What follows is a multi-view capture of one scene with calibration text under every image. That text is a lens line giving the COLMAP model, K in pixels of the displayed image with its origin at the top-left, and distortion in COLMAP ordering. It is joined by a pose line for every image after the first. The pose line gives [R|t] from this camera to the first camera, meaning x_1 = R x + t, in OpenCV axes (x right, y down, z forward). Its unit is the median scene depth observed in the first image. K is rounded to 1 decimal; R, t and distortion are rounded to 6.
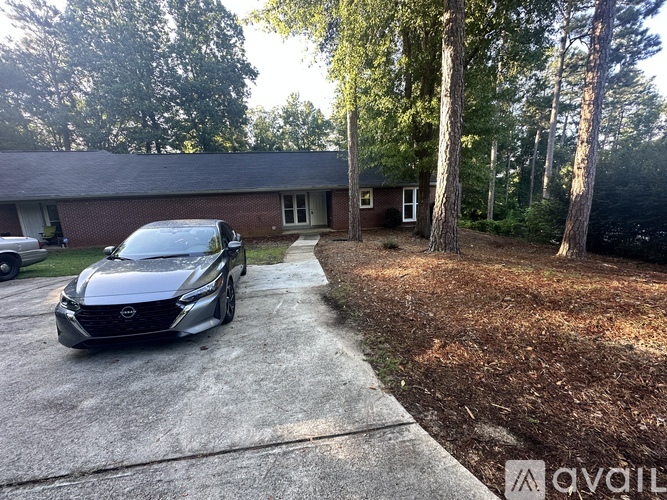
lens RADIAL K [[267.2, 0, 331.0], [0, 267.2, 249.9], [0, 0, 1]] dist [-0.000754, -0.000160]
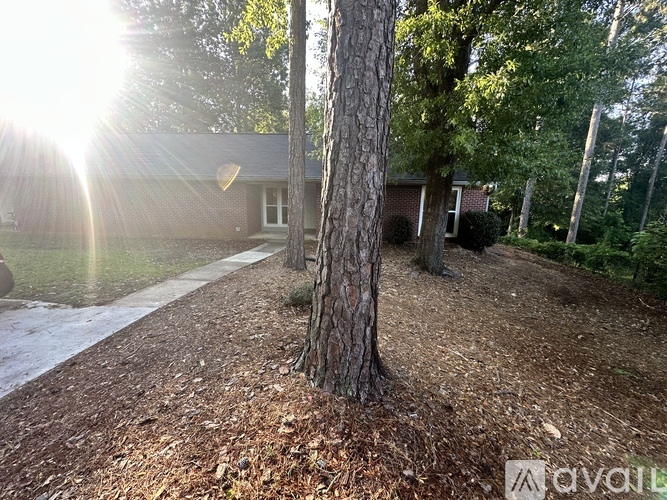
lens RADIAL K [[267.2, 0, 335.6], [0, 267.2, 248.9], [0, 0, 1]] dist [-0.000754, -0.000160]
pose [[0.974177, 0.104305, -0.200251, 0.125498], [-0.101286, 0.994536, 0.025291, -0.042231], [0.201795, -0.004355, 0.979418, 0.176537]]
